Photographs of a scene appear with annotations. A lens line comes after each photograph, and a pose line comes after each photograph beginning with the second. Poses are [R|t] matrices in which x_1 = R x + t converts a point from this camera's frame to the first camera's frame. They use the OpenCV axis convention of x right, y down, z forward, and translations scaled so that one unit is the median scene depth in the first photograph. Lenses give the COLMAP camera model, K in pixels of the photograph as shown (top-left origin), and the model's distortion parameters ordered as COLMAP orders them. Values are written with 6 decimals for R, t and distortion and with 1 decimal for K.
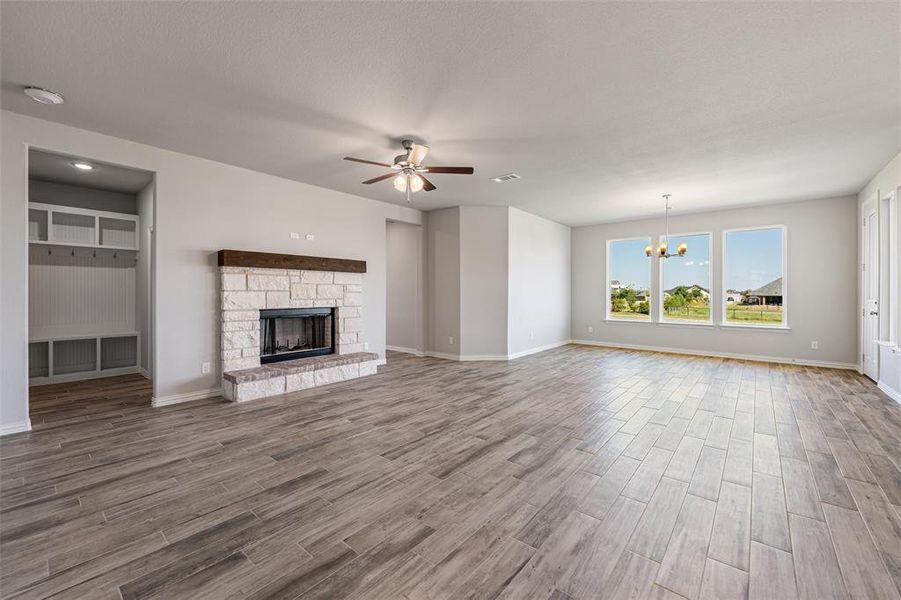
lens RADIAL K [[359.9, 0, 448.5], [0, 359.9, 292.9], [0, 0, 1]] dist [-0.000071, -0.000035]
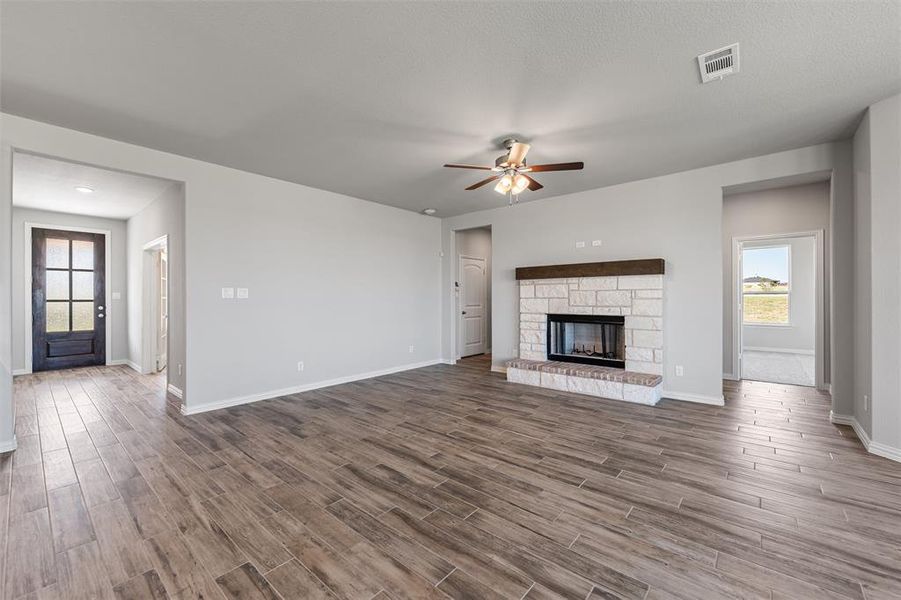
lens RADIAL K [[367.3, 0, 450.5], [0, 367.3, 300.0], [0, 0, 1]] dist [-0.001165, -0.000038]
pose [[0.005128, 0.005277, -0.999973, 0.837253], [0.002792, 0.999982, 0.005291, -0.007837], [0.999983, -0.002819, 0.005113, 0.823162]]
